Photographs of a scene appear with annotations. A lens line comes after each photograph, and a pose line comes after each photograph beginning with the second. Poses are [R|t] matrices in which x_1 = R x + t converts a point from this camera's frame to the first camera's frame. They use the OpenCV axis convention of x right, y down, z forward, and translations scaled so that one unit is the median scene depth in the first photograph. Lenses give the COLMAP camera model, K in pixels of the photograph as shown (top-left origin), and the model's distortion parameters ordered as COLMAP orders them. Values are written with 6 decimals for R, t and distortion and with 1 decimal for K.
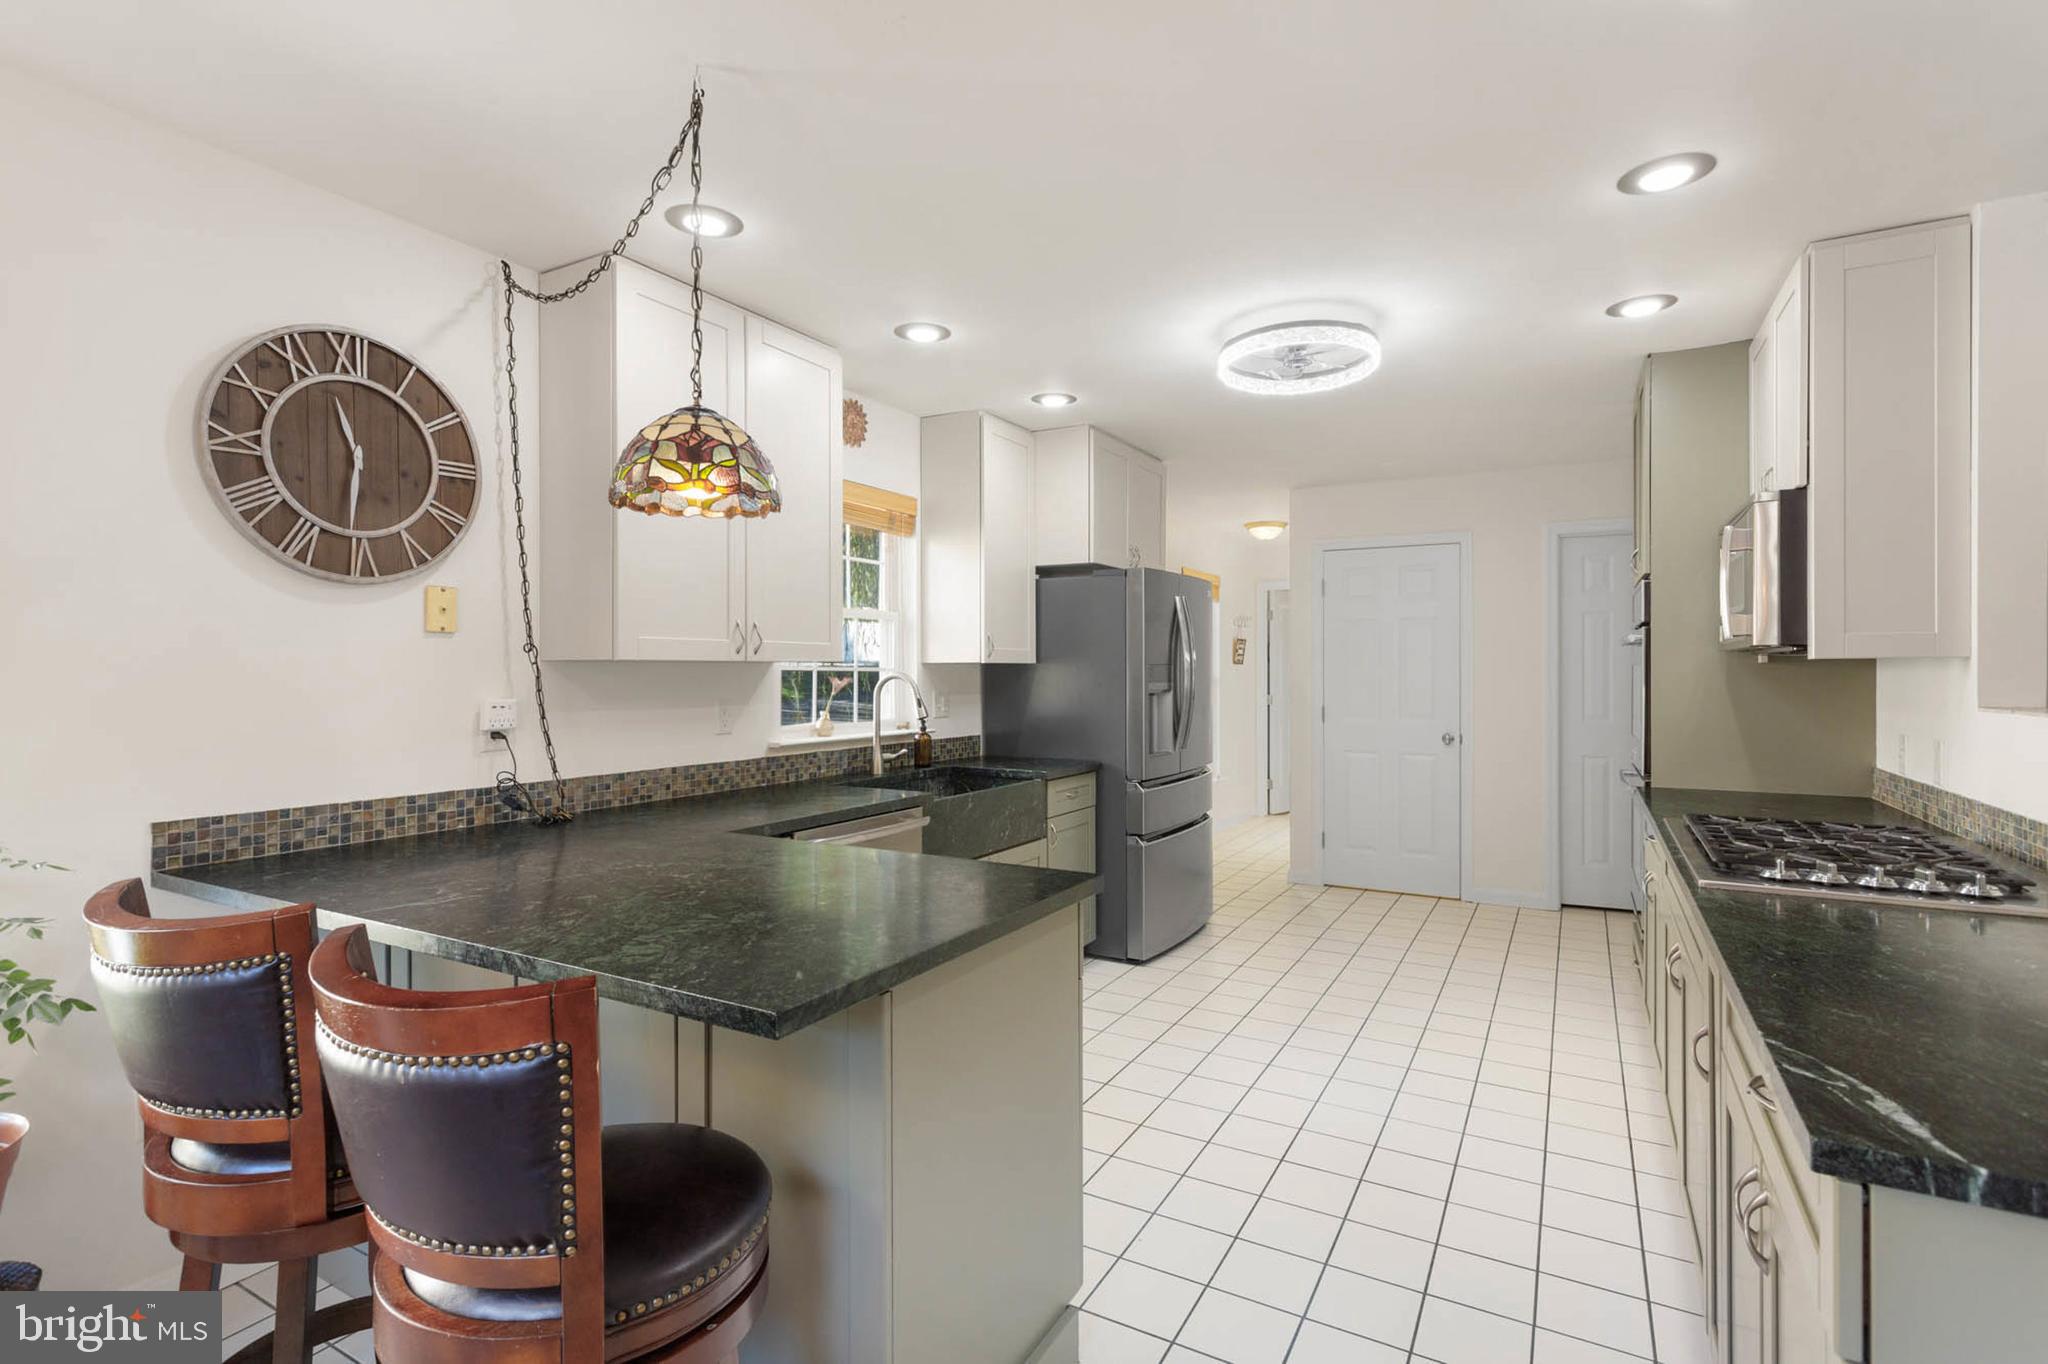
lens RADIAL K [[983.9, 0, 1028.2], [0, 983.9, 680.8], [0, 0, 1]] dist [0.000047, 0.000791]
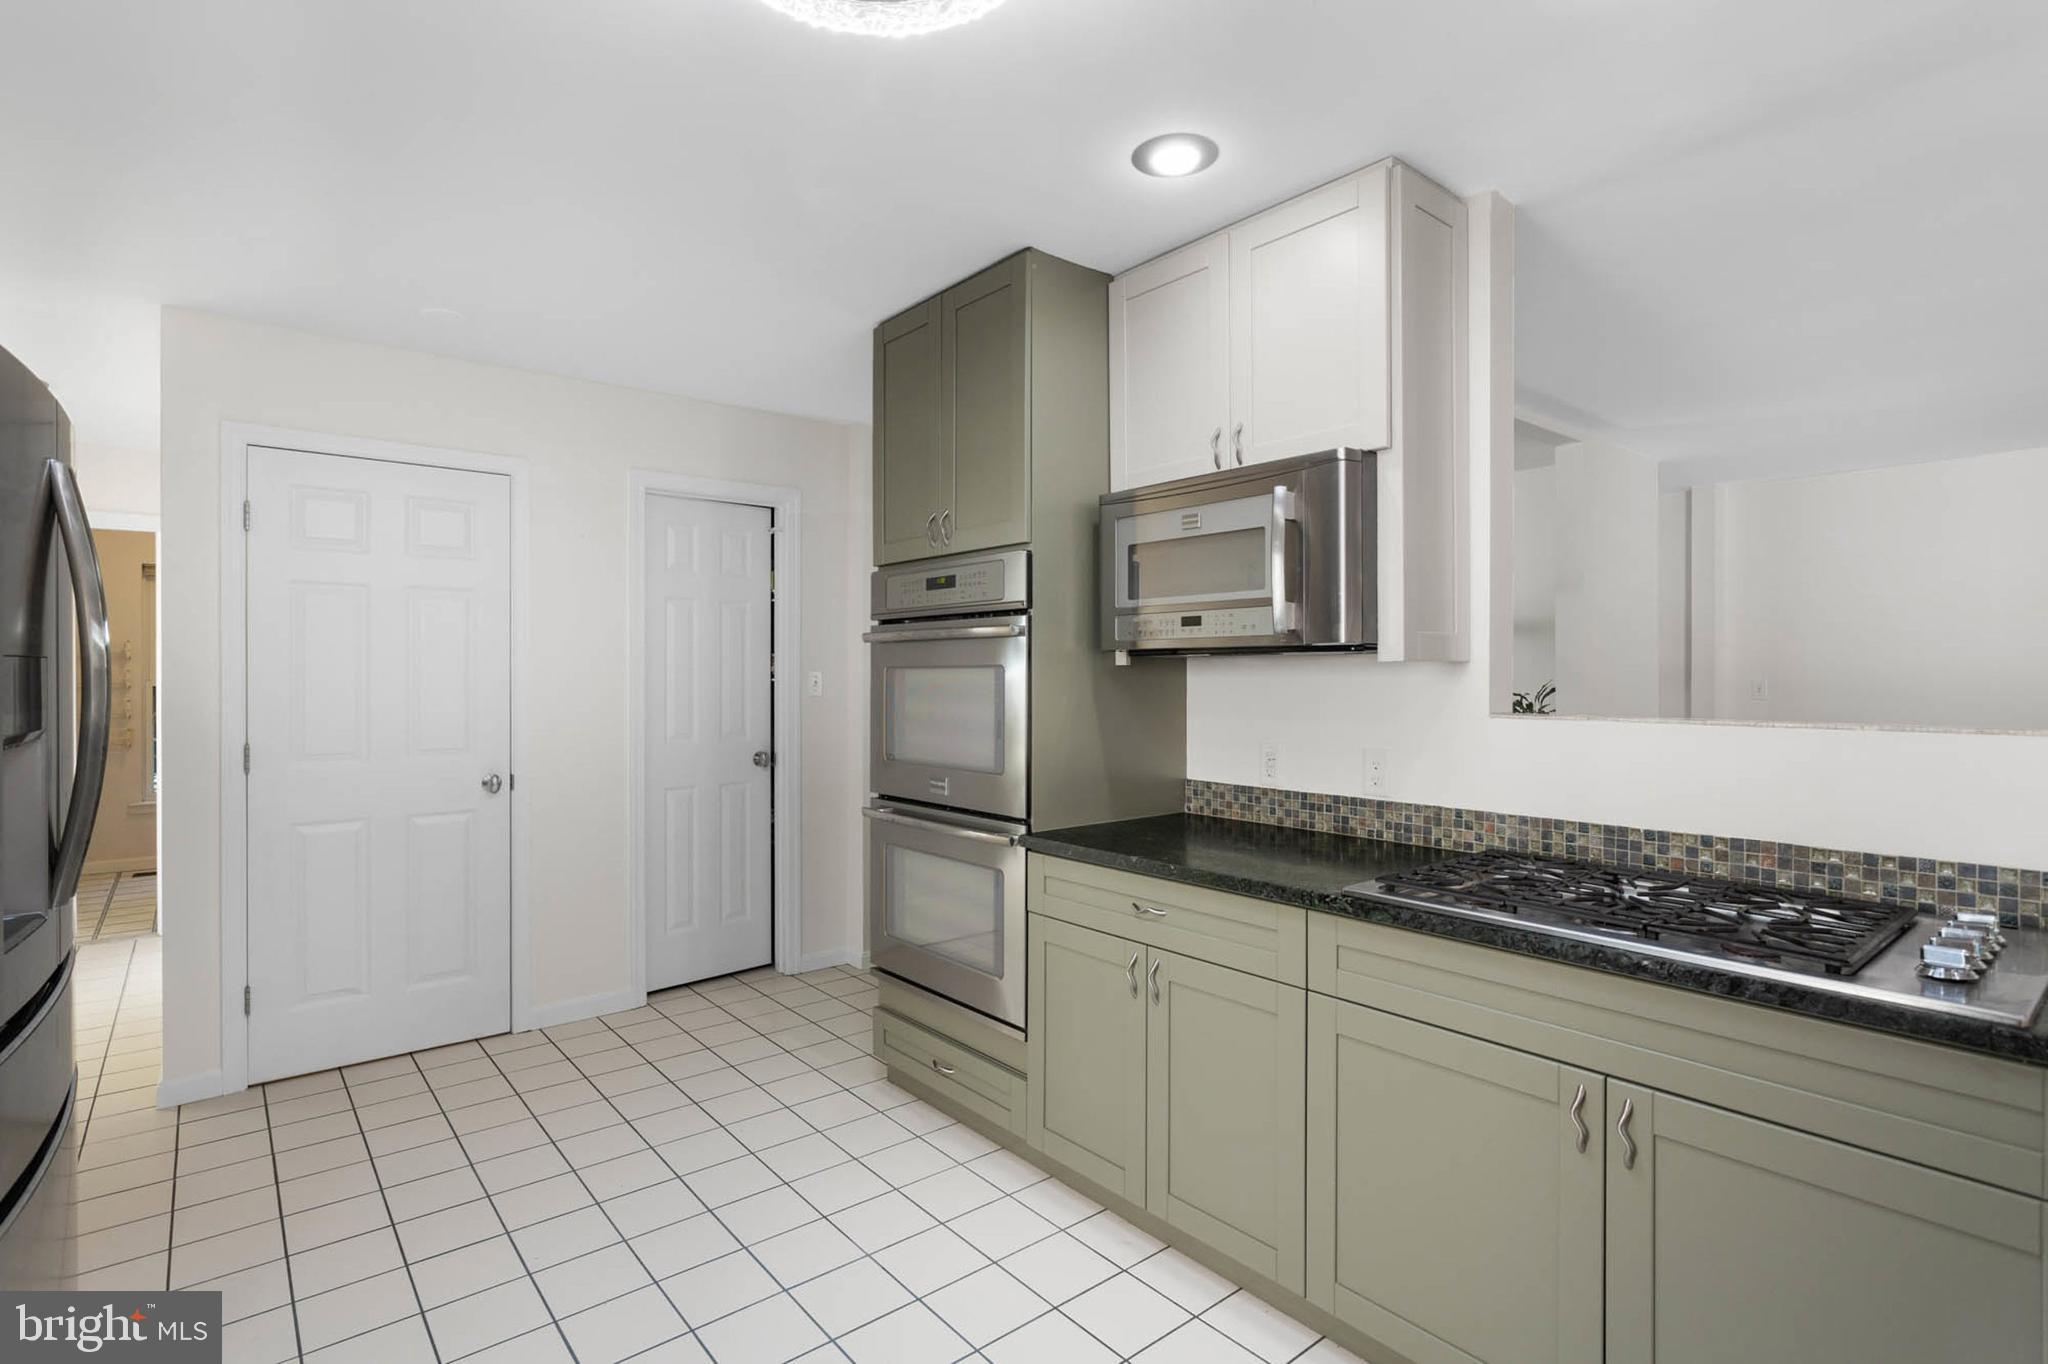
lens RADIAL K [[996.0, 0, 1030.2], [0, 996.0, 683.4], [0, 0, 1]] dist [0.001049, 0.000106]
pose [[0.357135, -0.005356, 0.934037, -0.044431], [0.007653, 0.999967, 0.002808, -0.004021], [-0.934021, 0.006145, 0.357164, 0.468724]]
